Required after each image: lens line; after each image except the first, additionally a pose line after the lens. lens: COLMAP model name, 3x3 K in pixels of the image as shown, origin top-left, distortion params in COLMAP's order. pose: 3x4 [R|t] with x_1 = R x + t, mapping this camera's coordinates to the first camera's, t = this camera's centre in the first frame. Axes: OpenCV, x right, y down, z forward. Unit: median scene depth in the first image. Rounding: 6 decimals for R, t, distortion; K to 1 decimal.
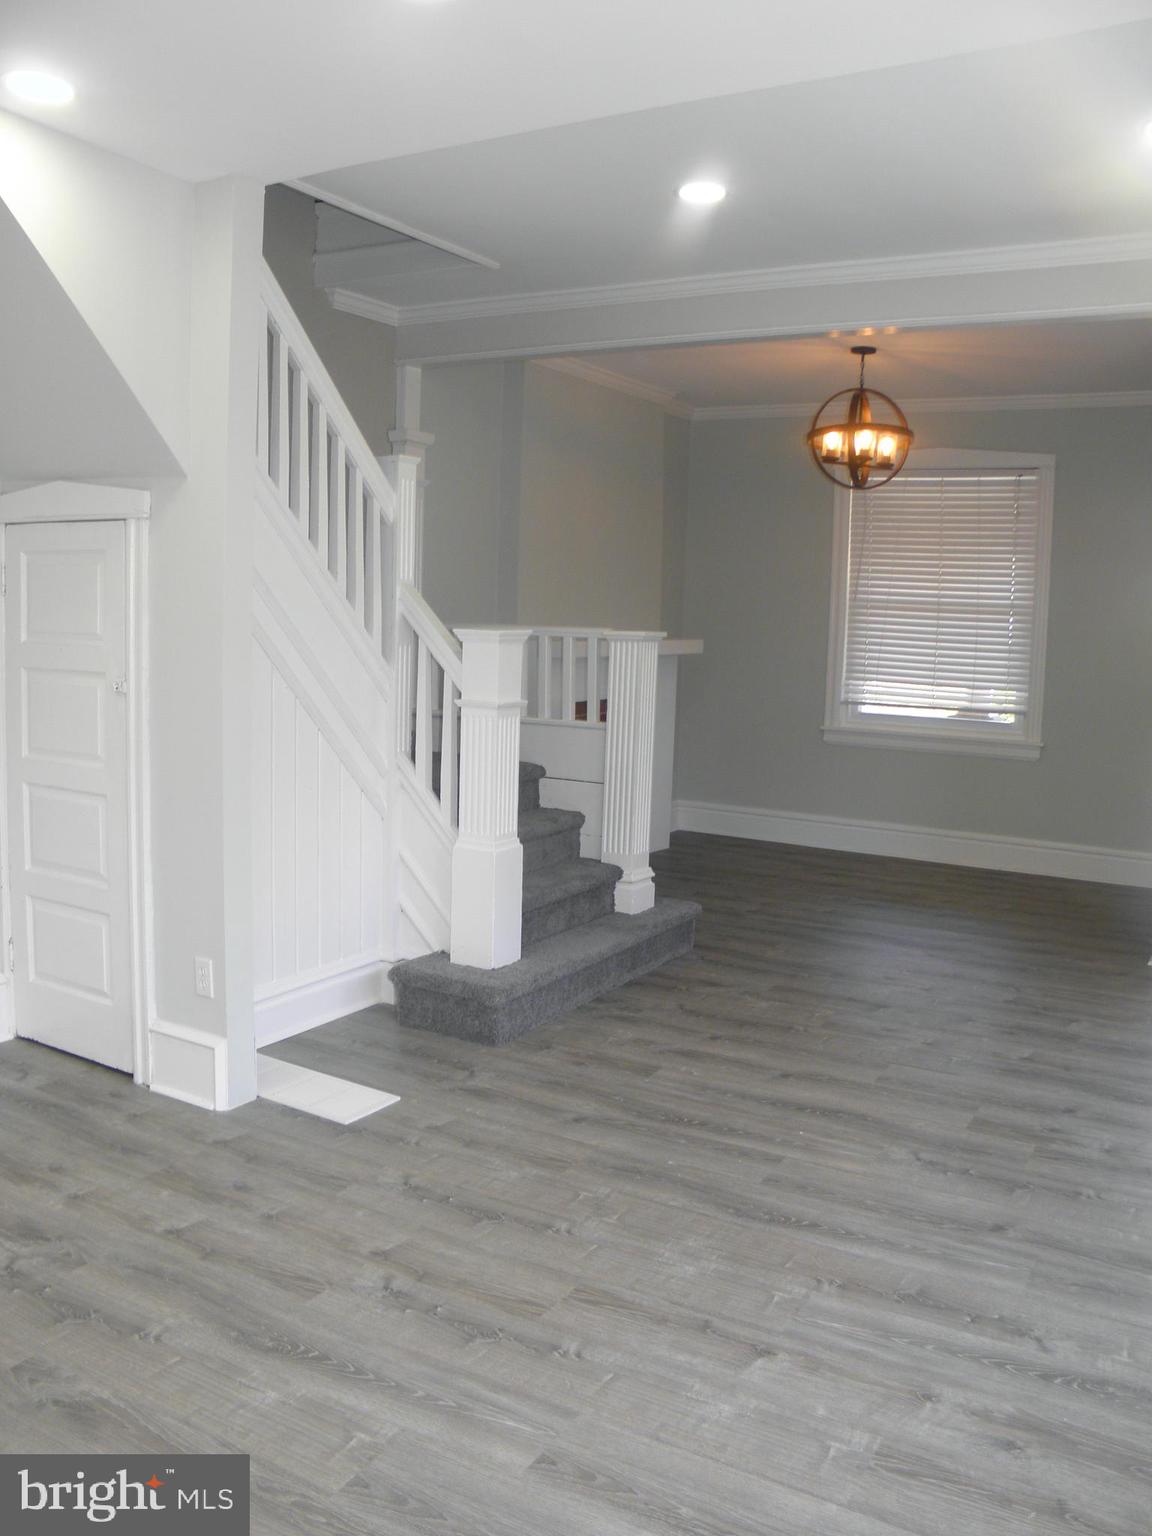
lens RADIAL K [[1292.8, 0, 571.3], [0, 1292.8, 740.9], [0, 0, 1]] dist [-0.182701, 0.148598]
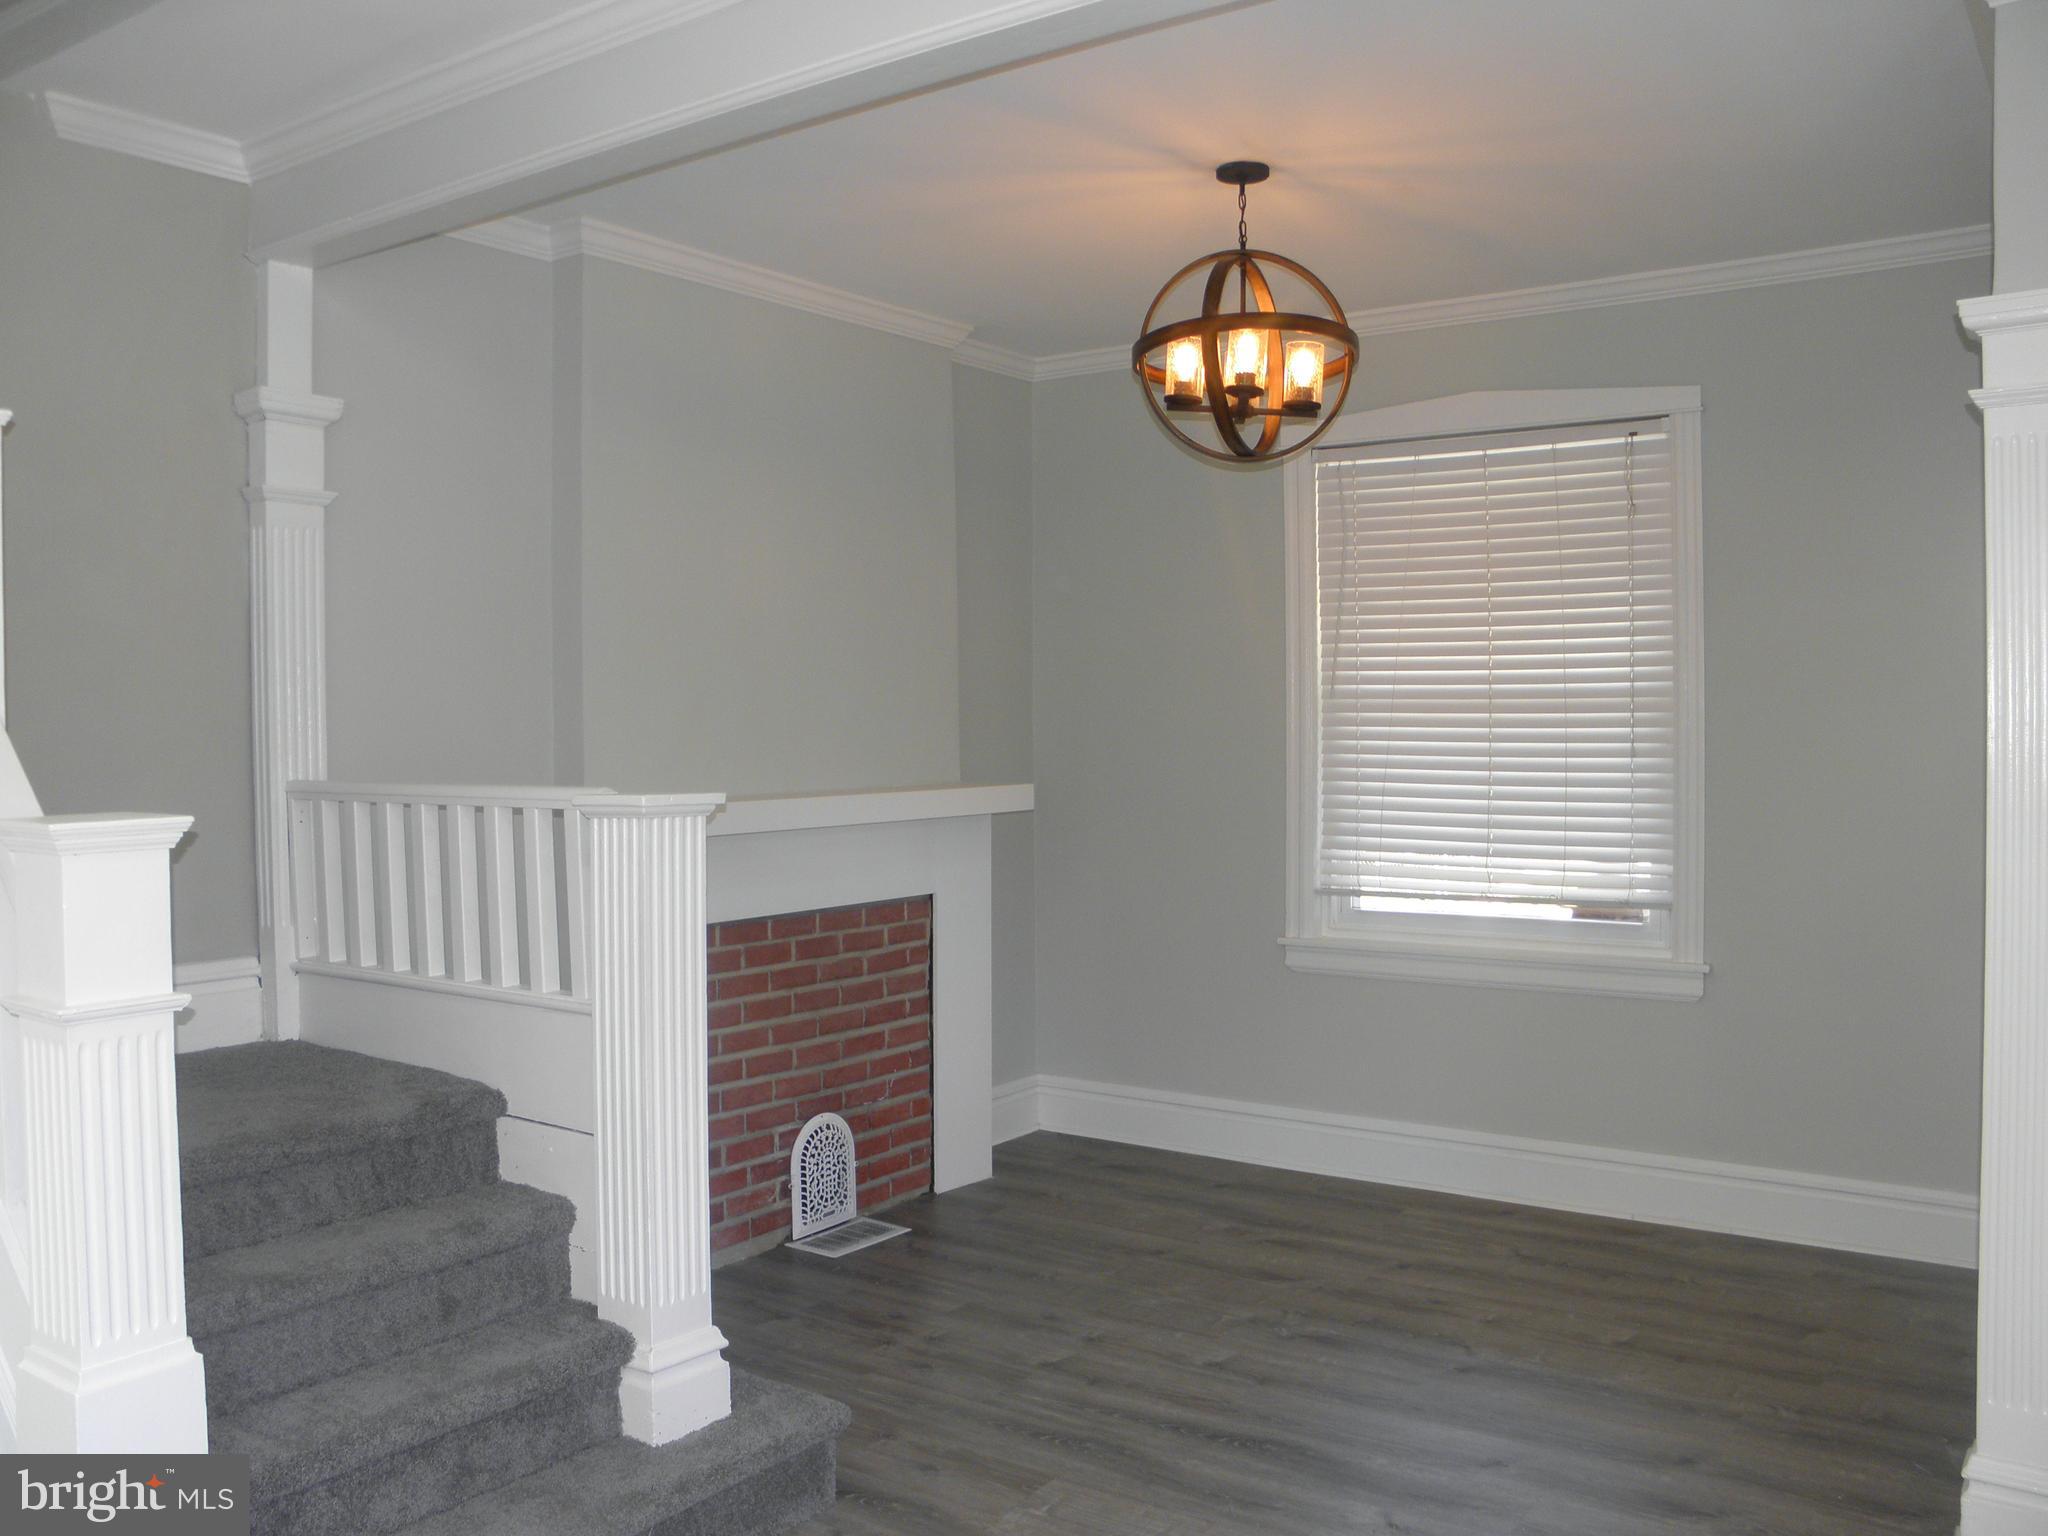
lens RADIAL K [[1723.8, 0, 1003.3], [0, 1723.8, 765.6], [0, 0, 1]] dist [-0.182701, 0.148598]
pose [[0.995085, -0.034802, -0.092708, 0.166996], [0.027707, 0.996665, -0.076756, -0.034775], [0.095070, 0.073811, 0.992730, 0.326786]]
